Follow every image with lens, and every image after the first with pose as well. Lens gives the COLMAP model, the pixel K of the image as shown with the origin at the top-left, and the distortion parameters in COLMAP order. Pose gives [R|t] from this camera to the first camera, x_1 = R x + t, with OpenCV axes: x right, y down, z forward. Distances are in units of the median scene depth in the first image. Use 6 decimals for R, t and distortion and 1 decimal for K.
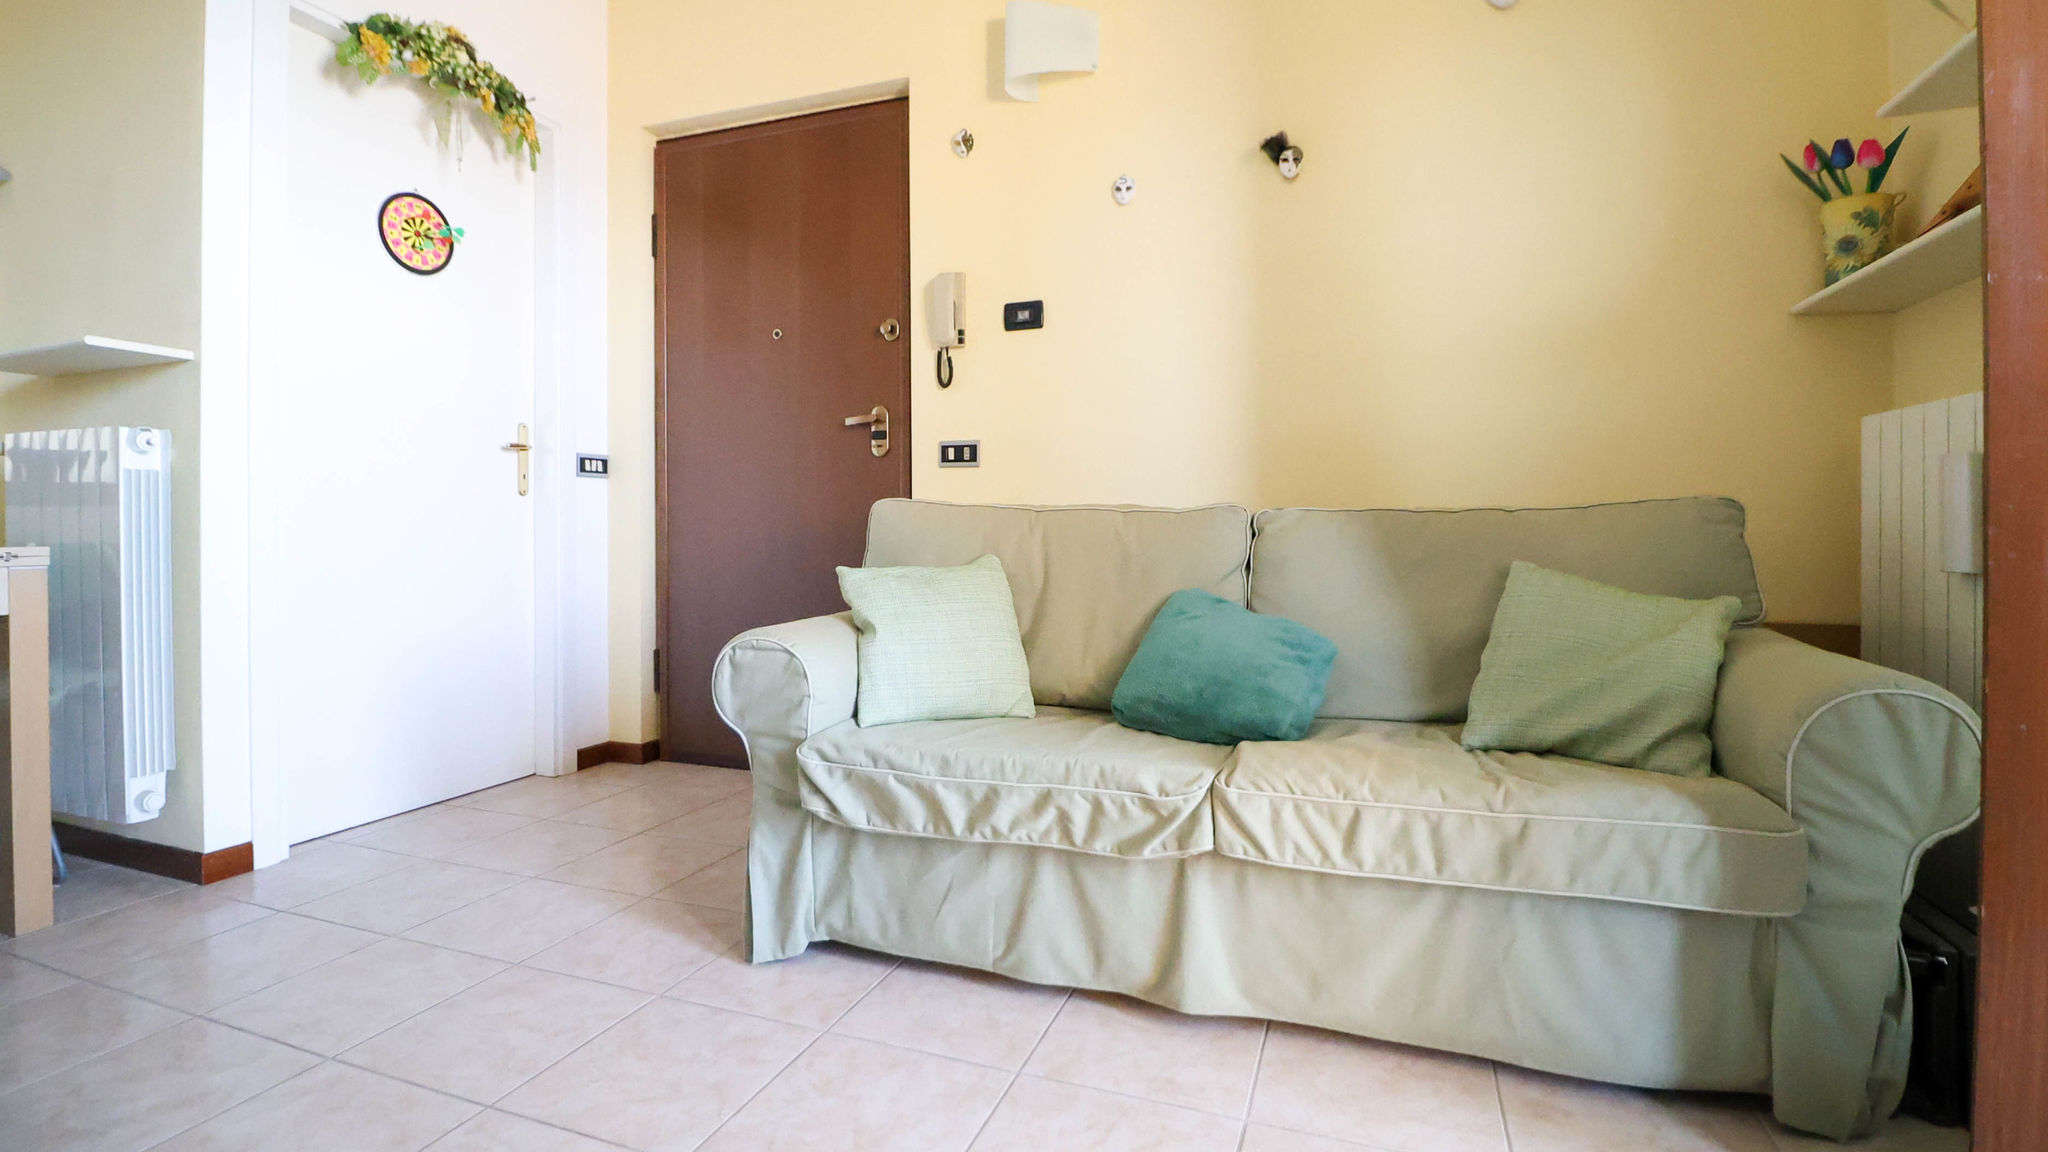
lens RADIAL K [[939.0, 0, 1050.9], [0, 939.0, 529.3], [0, 0, 1]] dist [-0.001737, -0.013236]
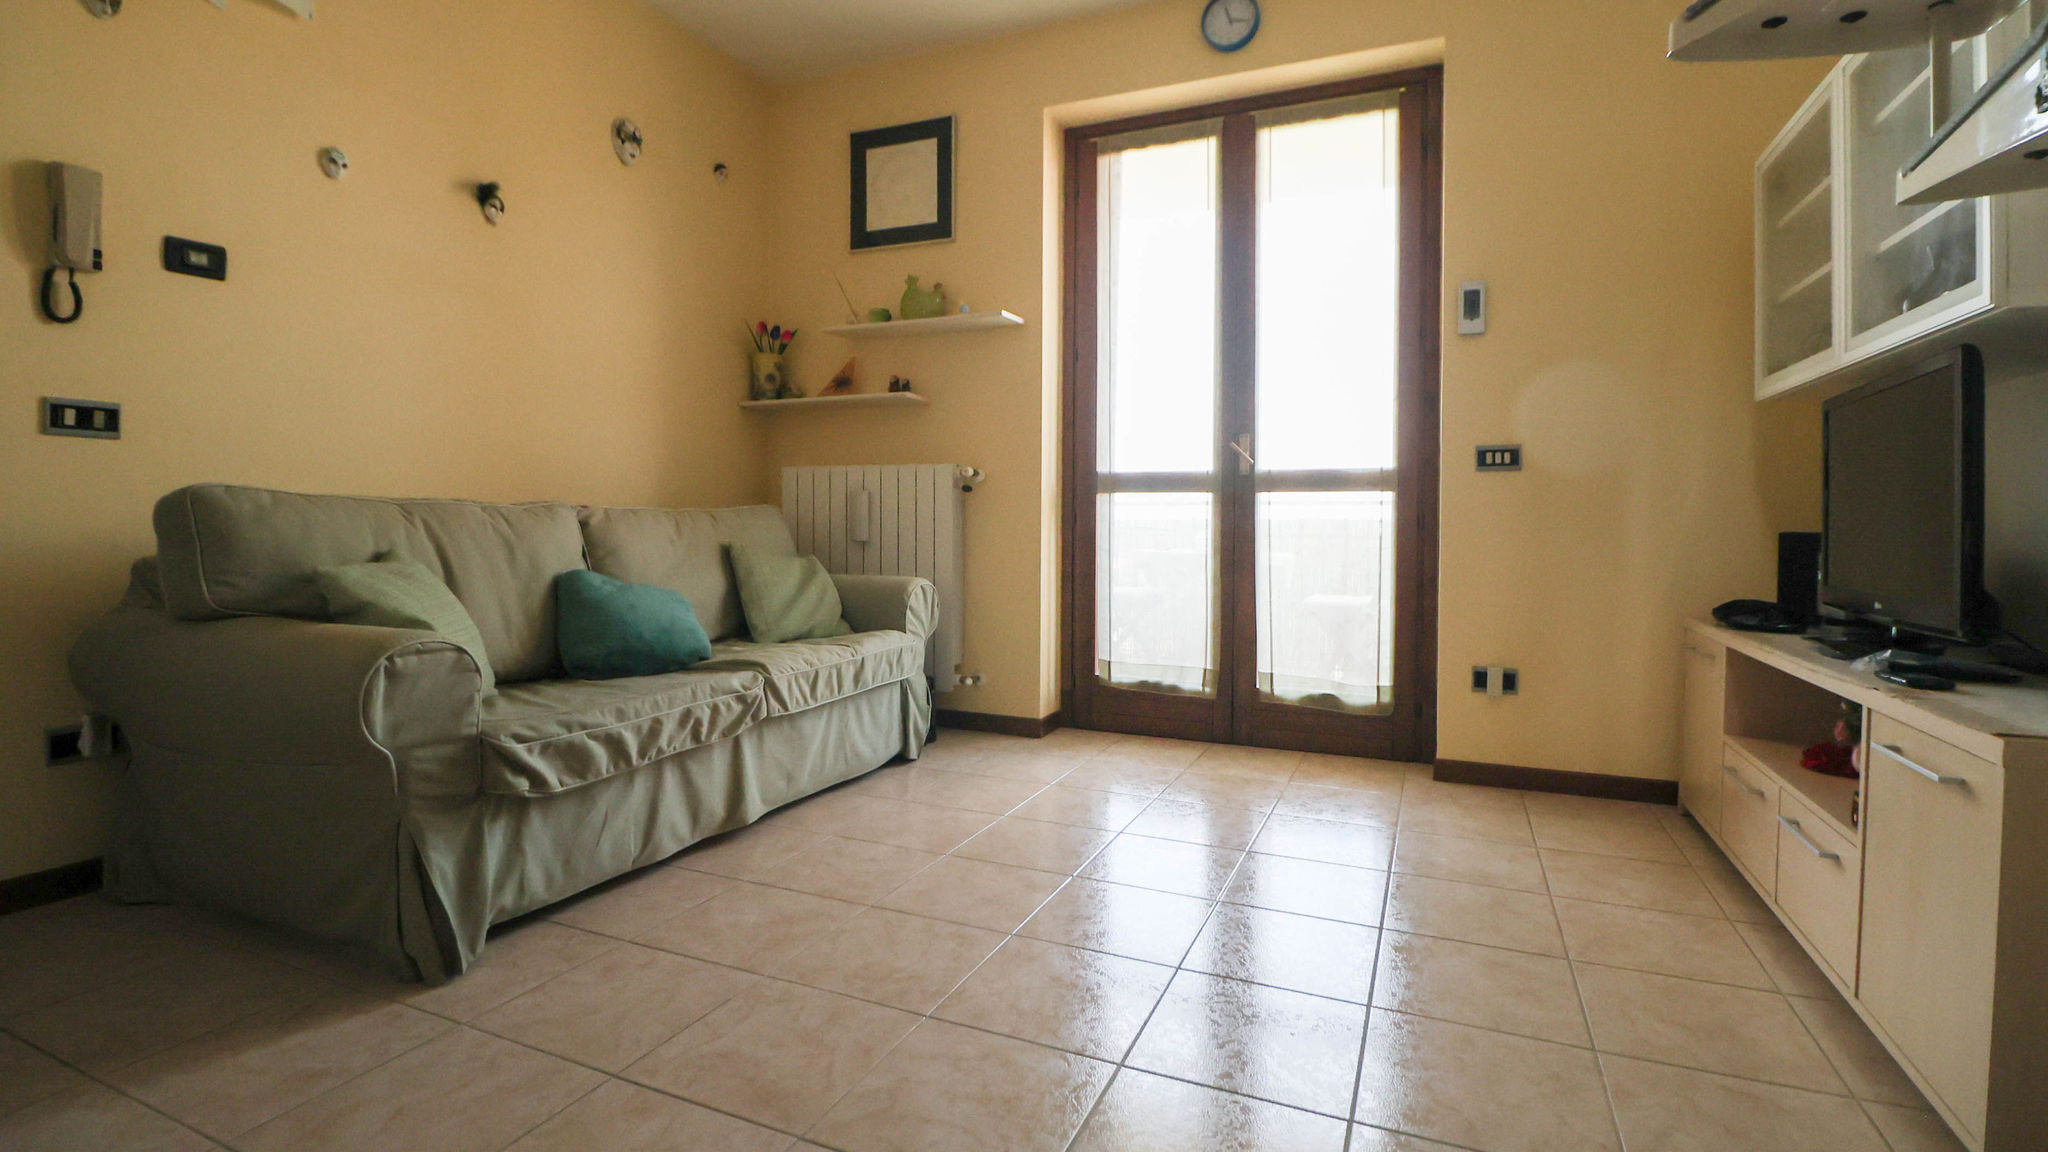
lens RADIAL K [[939.7, 0, 1037.9], [0, 939.7, 533.2], [0, 0, 1]] dist [0.002013, -0.014288]
pose [[0.061576, -0.010572, 0.998046, -1.054247], [0.000246, 0.999944, 0.010577, 0.001046], [-0.998102, -0.000405, 0.061575, 0.302891]]
